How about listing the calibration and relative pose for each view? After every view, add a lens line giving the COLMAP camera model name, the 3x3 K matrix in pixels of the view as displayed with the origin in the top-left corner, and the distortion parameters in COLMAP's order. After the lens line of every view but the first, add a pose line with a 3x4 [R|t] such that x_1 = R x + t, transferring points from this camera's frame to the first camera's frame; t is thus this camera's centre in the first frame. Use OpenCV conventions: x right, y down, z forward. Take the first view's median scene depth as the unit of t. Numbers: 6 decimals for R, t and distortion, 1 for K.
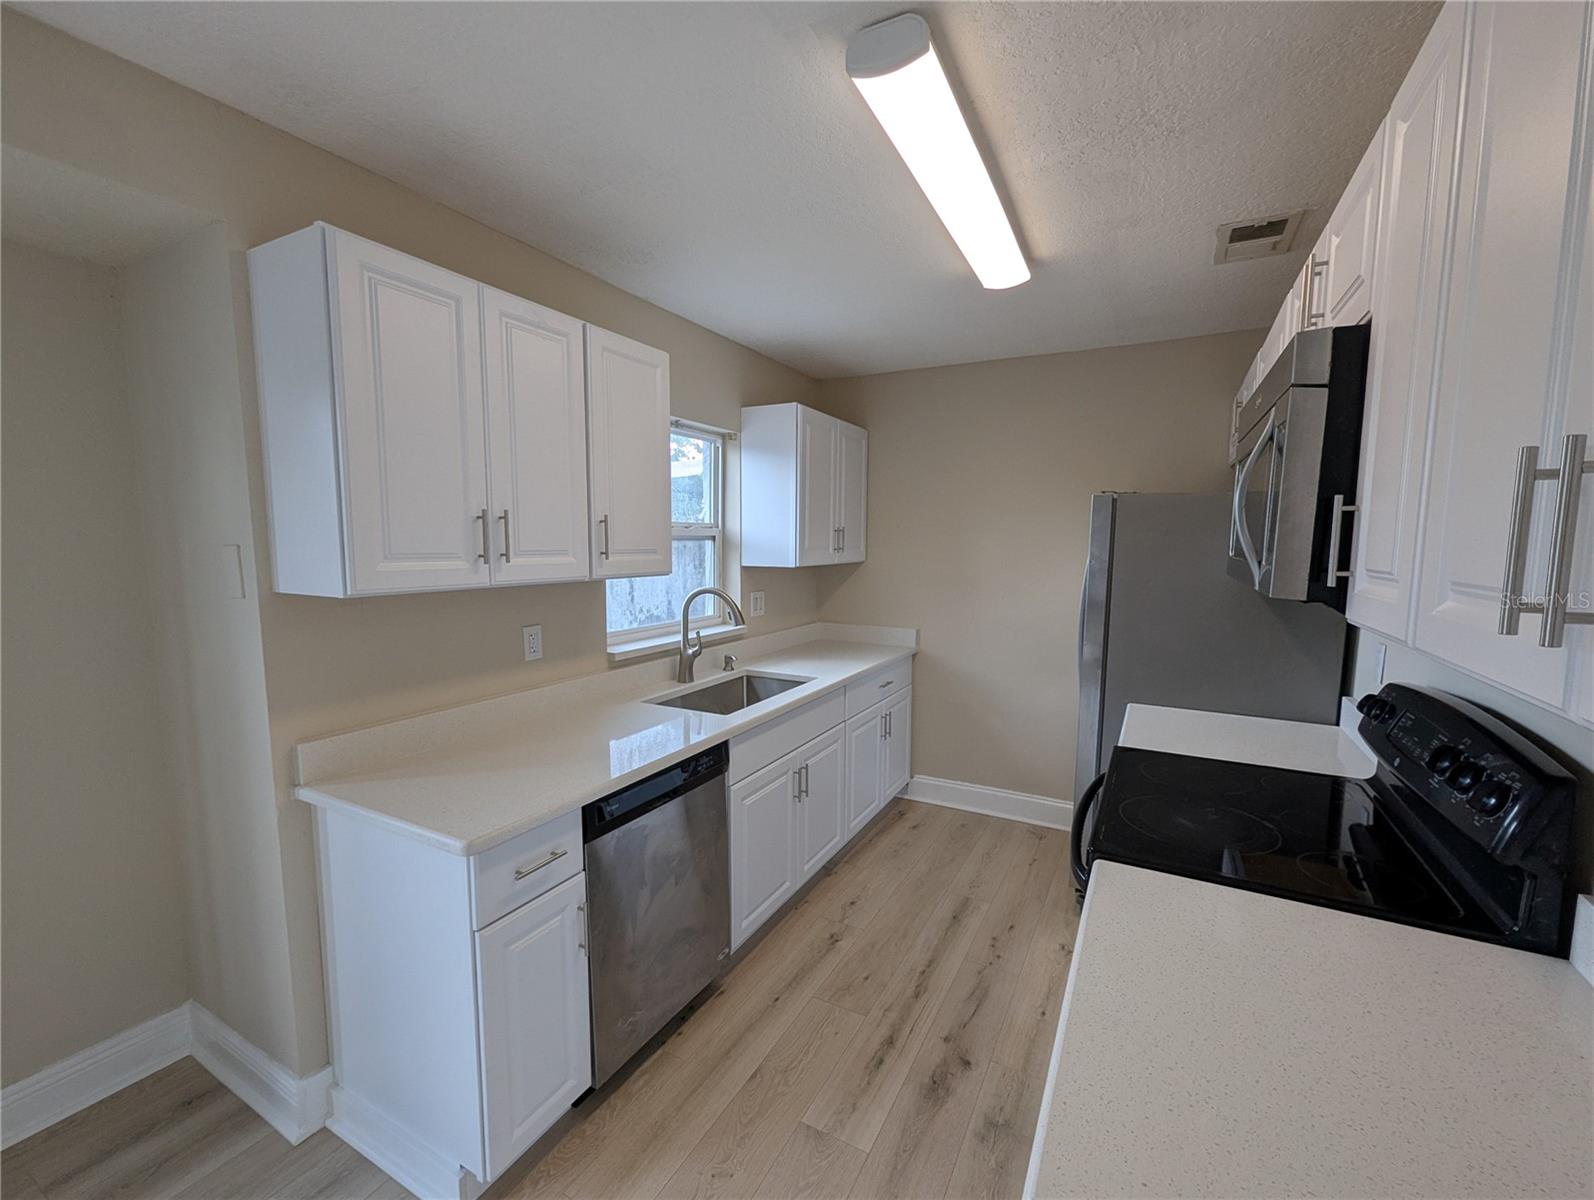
lens RADIAL K [[658.6, 0, 802.6], [0, 658.6, 607.2], [0, 0, 1]] dist [-0.002262, 0.000070]
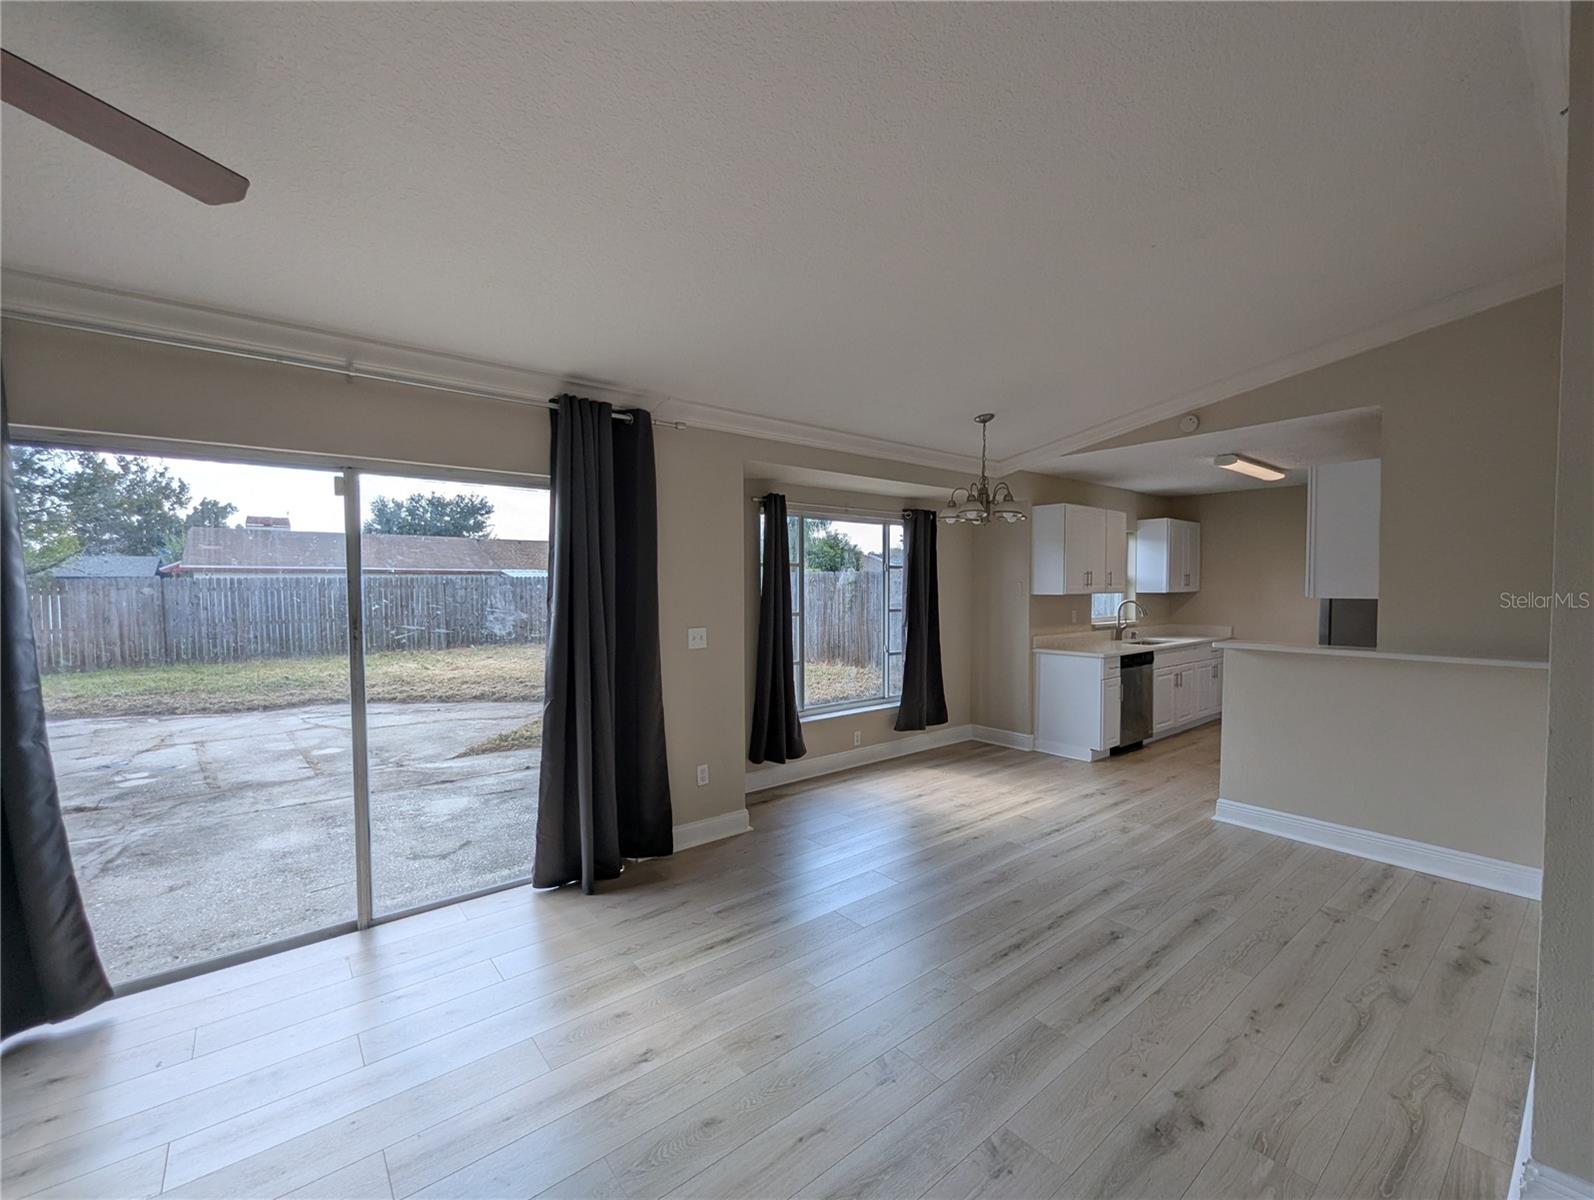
lens RADIAL K [[658.6, 0, 802.6], [0, 658.6, 607.2], [0, 0, 1]] dist [-0.002262, 0.000070]
pose [[0.921859, 0.003534, -0.387510, -0.412251], [-0.029397, 0.997715, -0.060835, 0.230206], [0.386410, 0.067473, 0.919856, -2.176182]]
